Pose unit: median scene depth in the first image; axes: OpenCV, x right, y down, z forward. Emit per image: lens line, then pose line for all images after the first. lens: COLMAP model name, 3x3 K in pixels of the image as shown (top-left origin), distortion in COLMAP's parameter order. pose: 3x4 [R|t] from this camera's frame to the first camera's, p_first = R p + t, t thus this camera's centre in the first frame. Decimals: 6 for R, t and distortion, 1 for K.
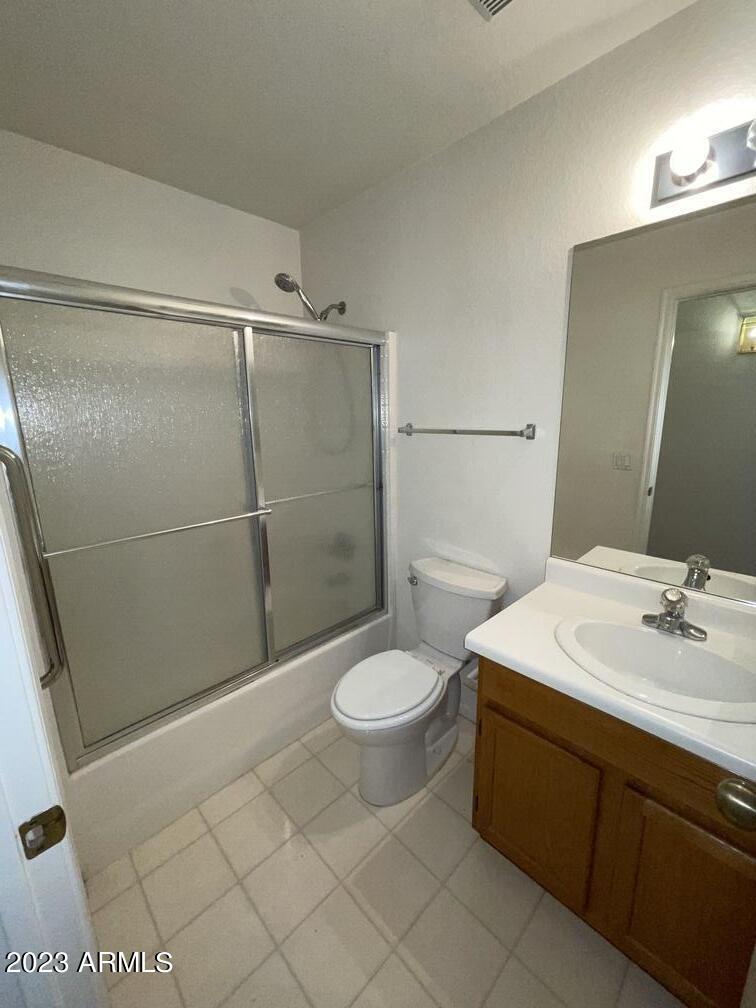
lens RADIAL K [[407.3, 0, 377.2], [0, 407.3, 504.8], [0, 0, 1]] dist [0.001210, 0.000204]
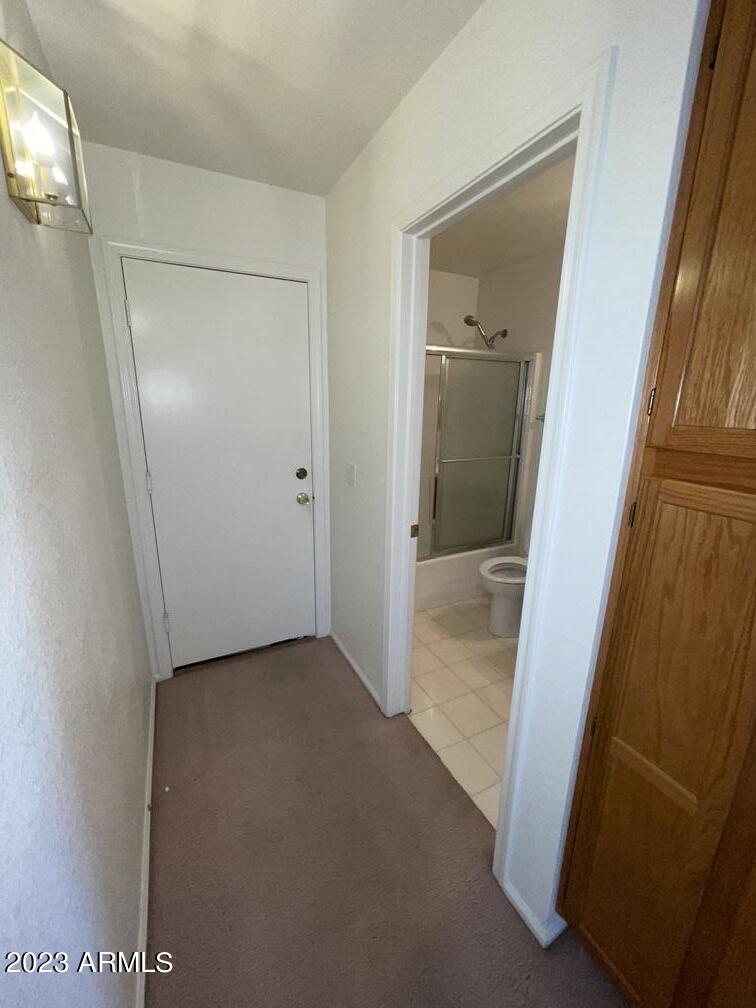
lens RADIAL K [[407.3, 0, 374.2], [0, 407.3, 500.5], [0, 0, 1]] dist [0.001210, 0.000204]
pose [[0.948665, 0.108891, -0.296947, -0.032867], [-0.098895, 0.993914, 0.048529, 0.099972], [0.300424, -0.016671, 0.953660, -0.601156]]
